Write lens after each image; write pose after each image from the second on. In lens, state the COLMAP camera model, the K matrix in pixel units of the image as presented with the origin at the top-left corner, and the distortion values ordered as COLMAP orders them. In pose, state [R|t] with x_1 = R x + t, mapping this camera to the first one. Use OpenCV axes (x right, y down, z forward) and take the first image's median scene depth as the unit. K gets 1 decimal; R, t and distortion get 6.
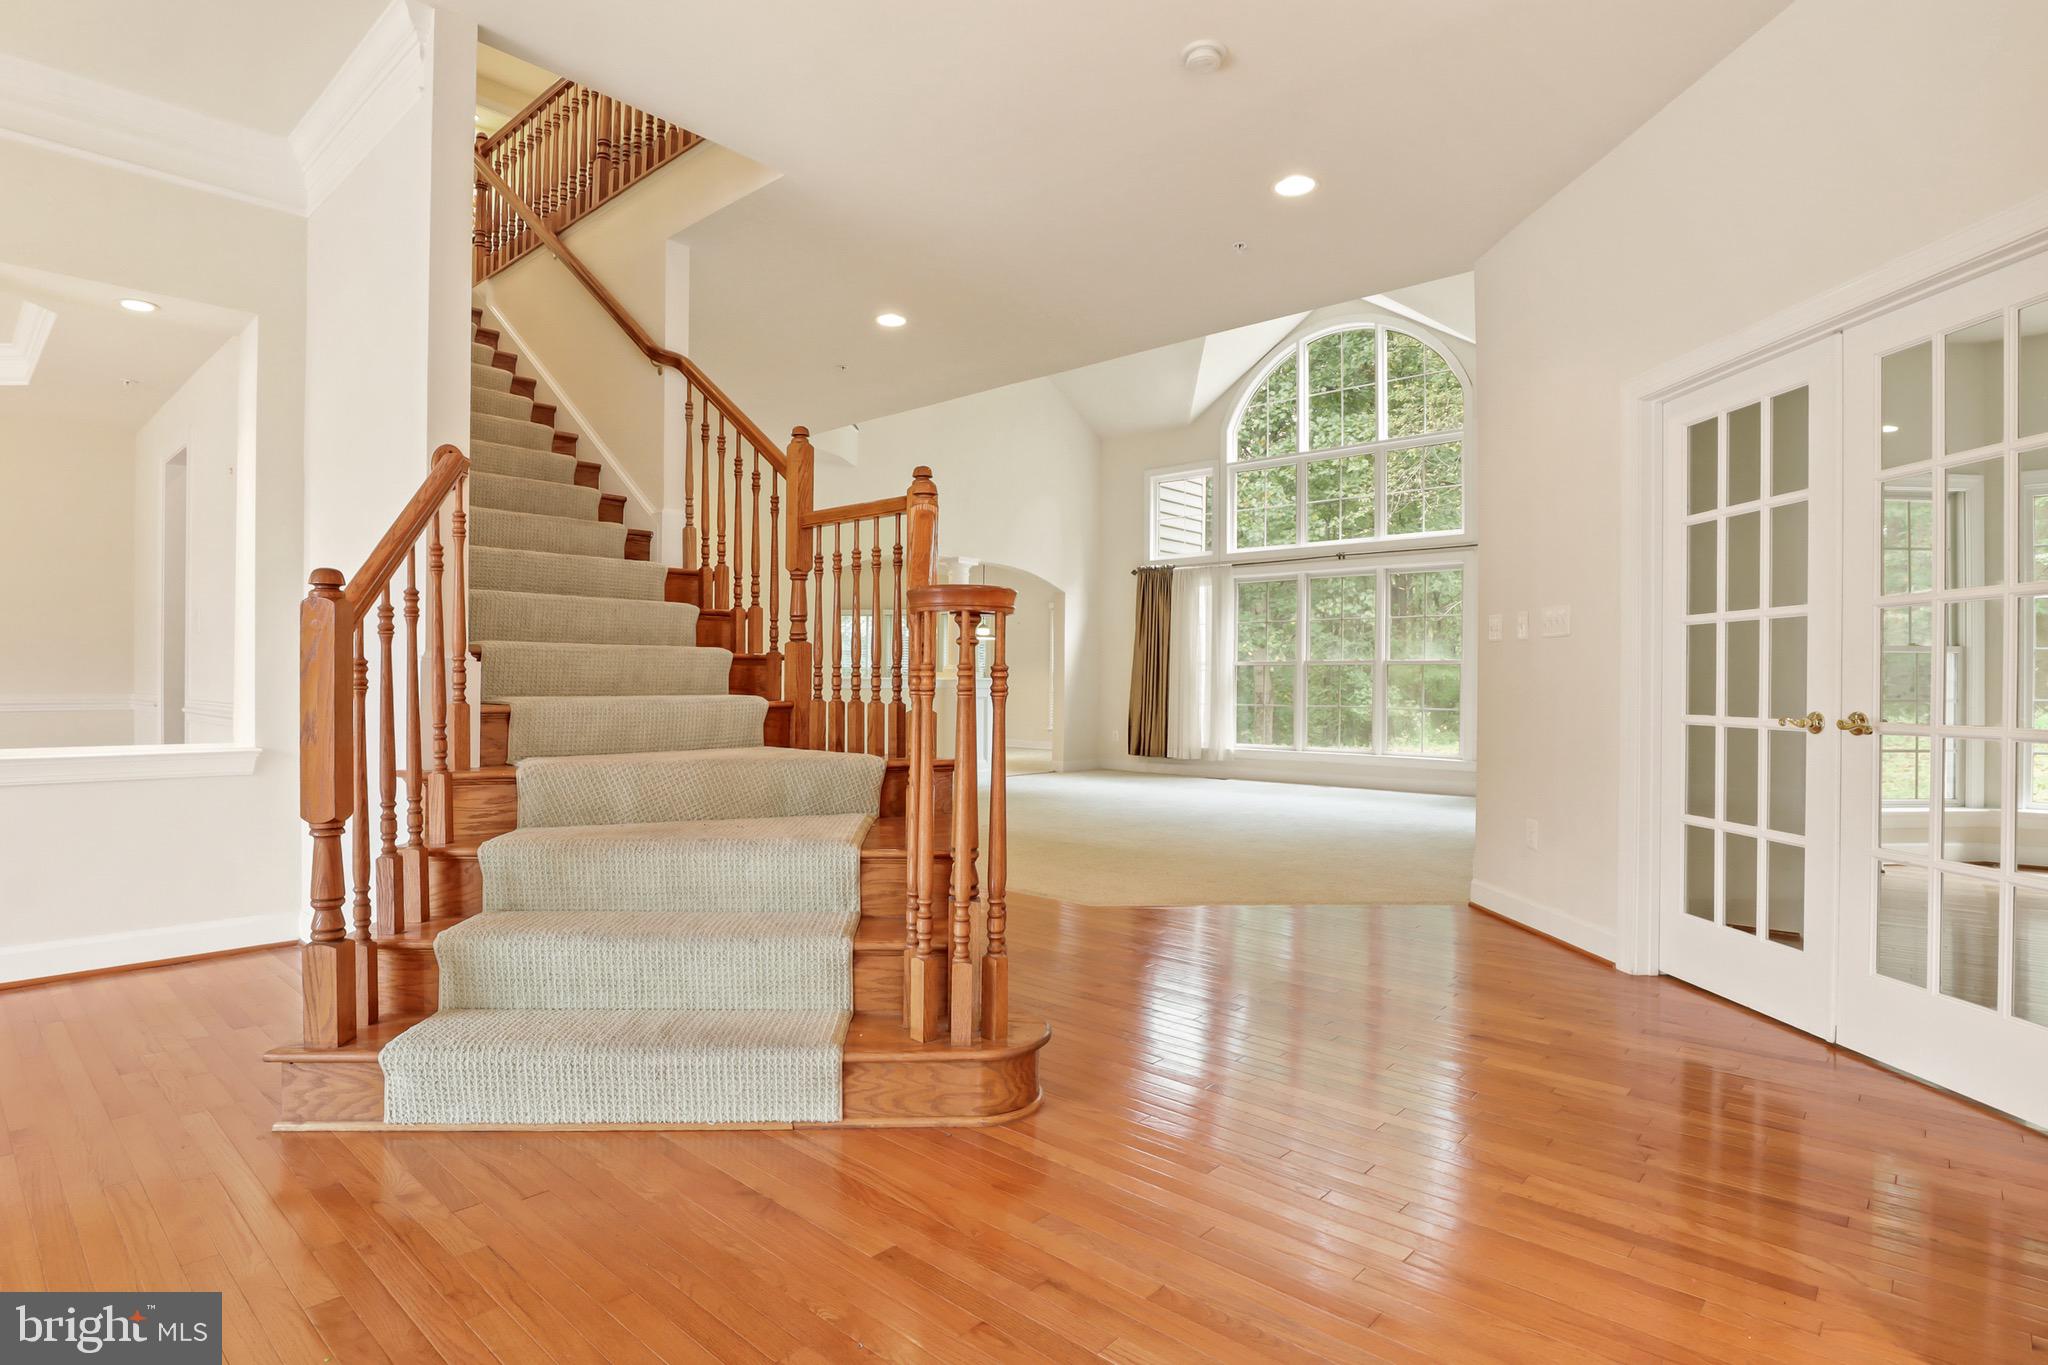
lens RADIAL K [[1039.5, 0, 1012.3], [0, 1039.5, 679.6], [0, 0, 1]] dist [-0.017801, -0.001775]
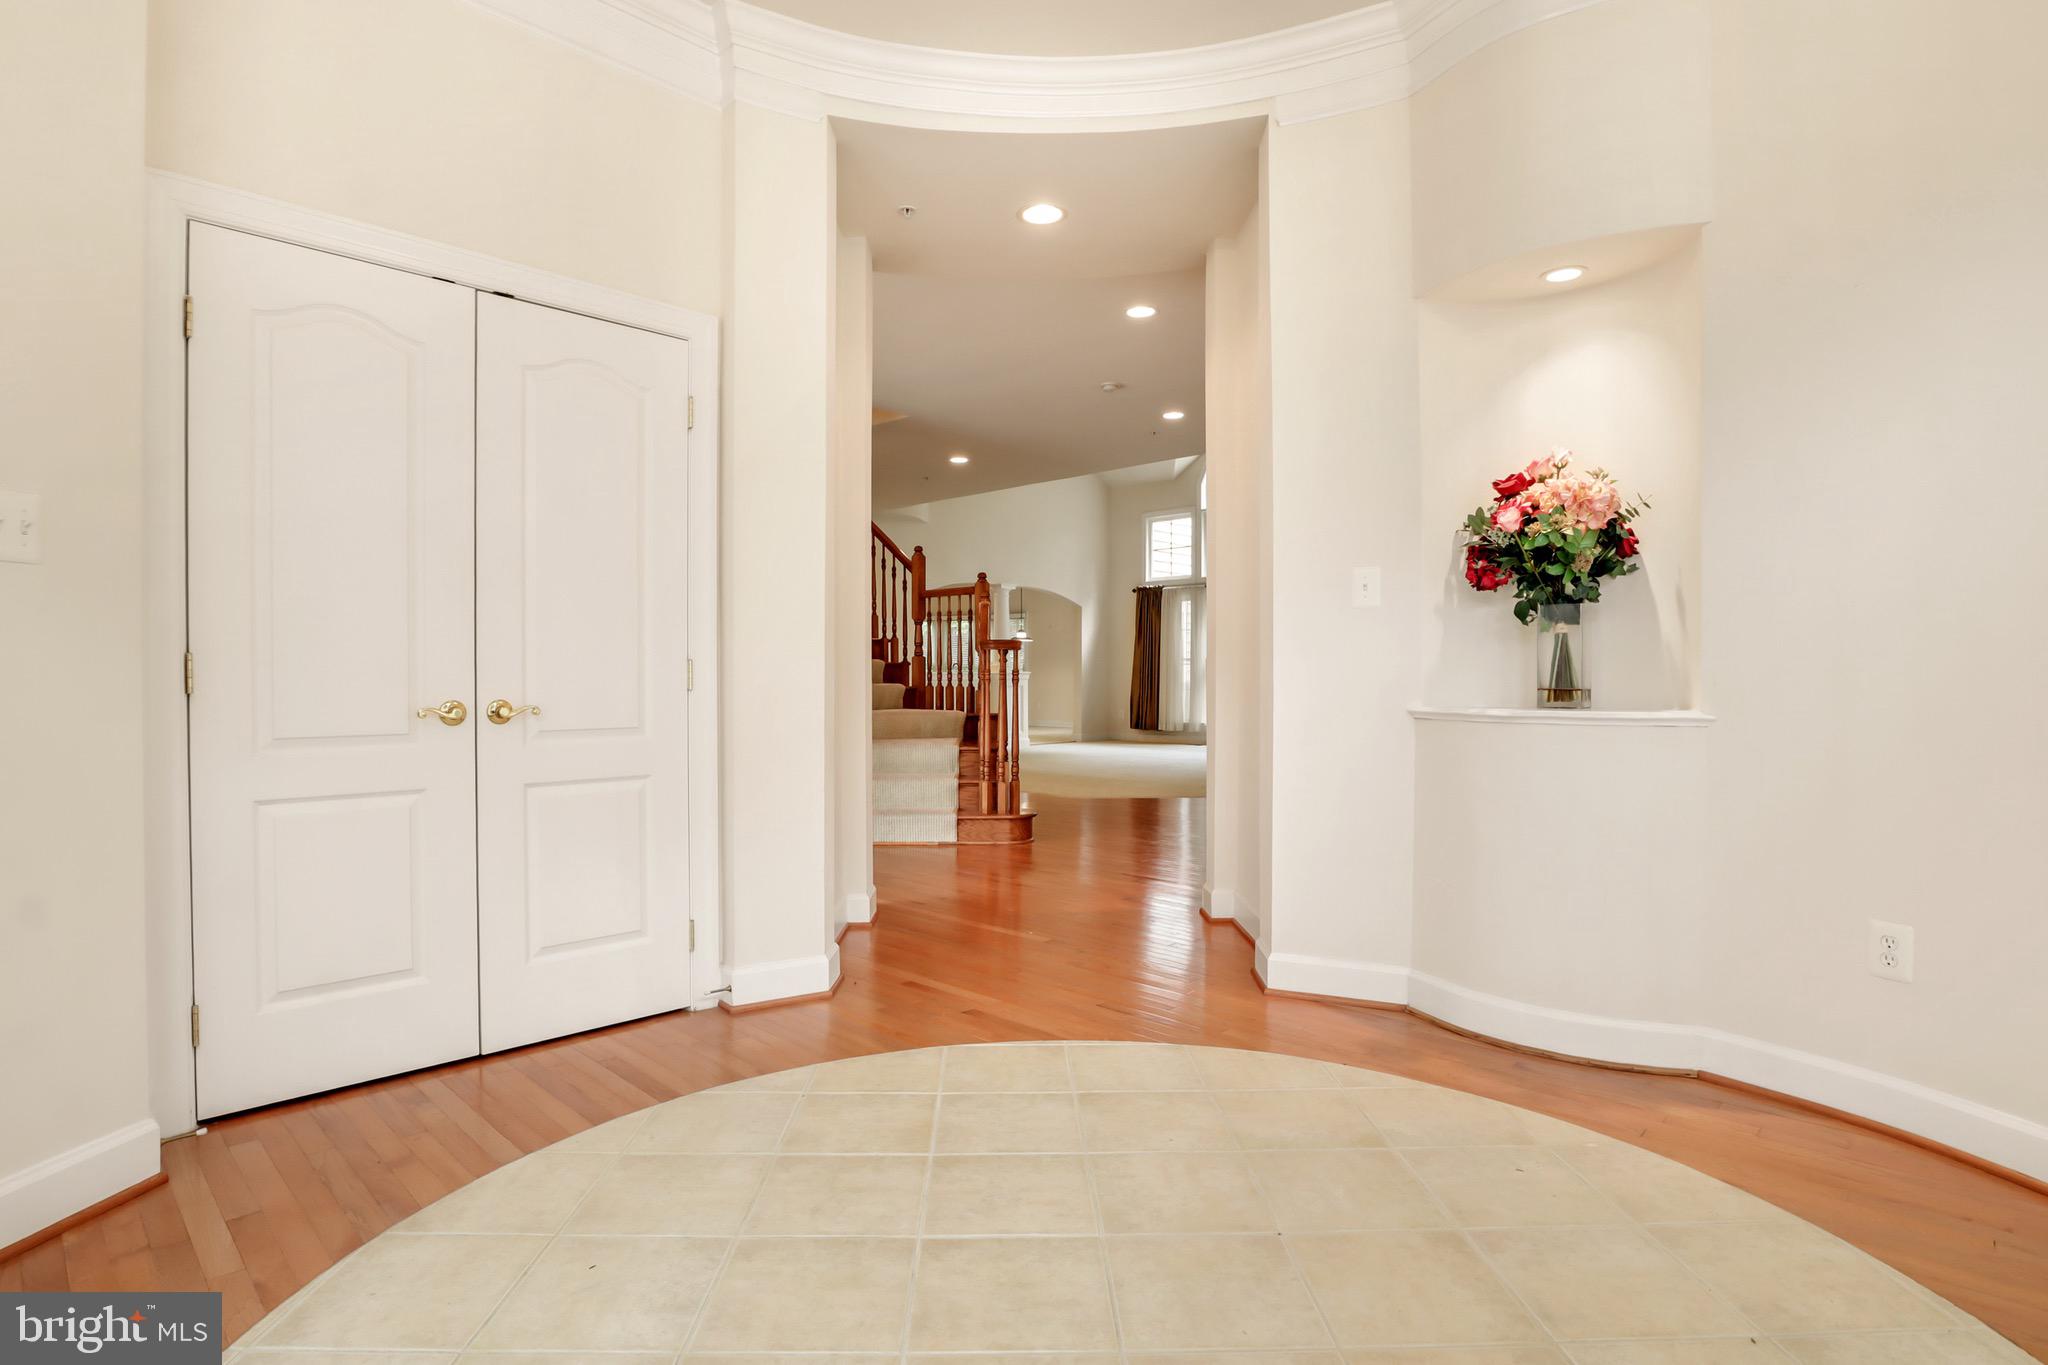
lens RADIAL K [[1039.5, 0, 1034.4], [0, 1039.5, 686.0], [0, 0, 1]] dist [-0.017801, -0.001775]
pose [[0.999720, -0.007677, -0.022392, 0.059254], [0.008004, 0.999862, 0.014553, -0.006851], [0.022277, -0.014728, 0.999643, -1.012822]]
